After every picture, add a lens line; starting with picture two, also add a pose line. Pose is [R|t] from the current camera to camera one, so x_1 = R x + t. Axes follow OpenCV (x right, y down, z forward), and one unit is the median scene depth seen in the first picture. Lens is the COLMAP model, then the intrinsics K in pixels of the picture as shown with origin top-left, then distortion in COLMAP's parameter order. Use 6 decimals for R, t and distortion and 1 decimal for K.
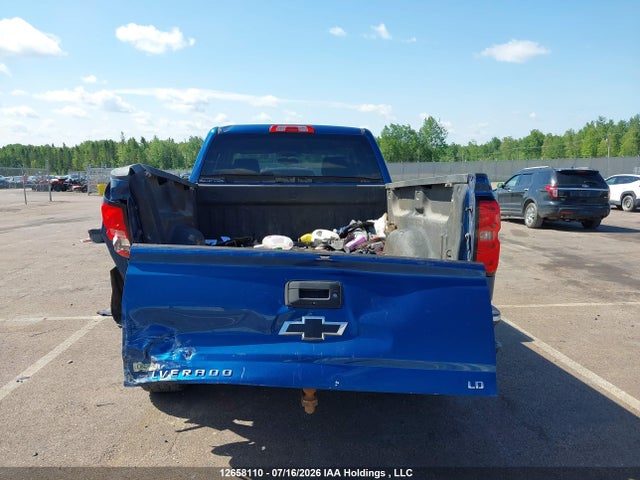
lens RADIAL K [[511.7, 0, 314.3], [0, 511.7, 240.3], [0, 0, 1]] dist [0.001625, 0.001294]
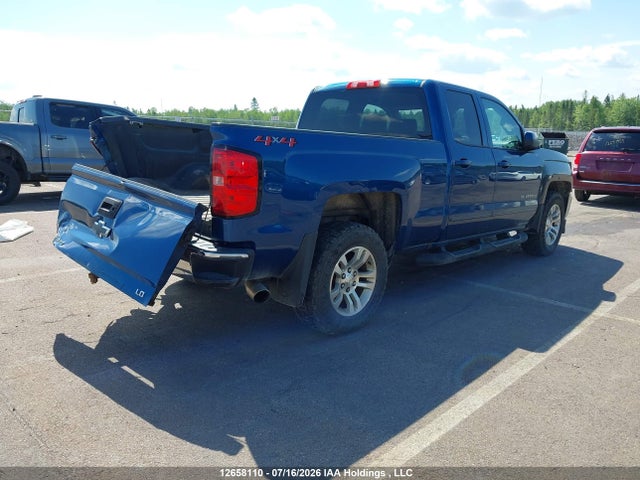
lens RADIAL K [[511.5, 0, 320.0], [0, 511.5, 240.0], [0, 0, 1]] dist [0.011815, -0.008565]
pose [[0.658525, 0.169937, -0.733121, 0.722857], [-0.117113, 0.985444, 0.123229, -0.022757], [0.743391, 0.004708, 0.668841, 0.236301]]
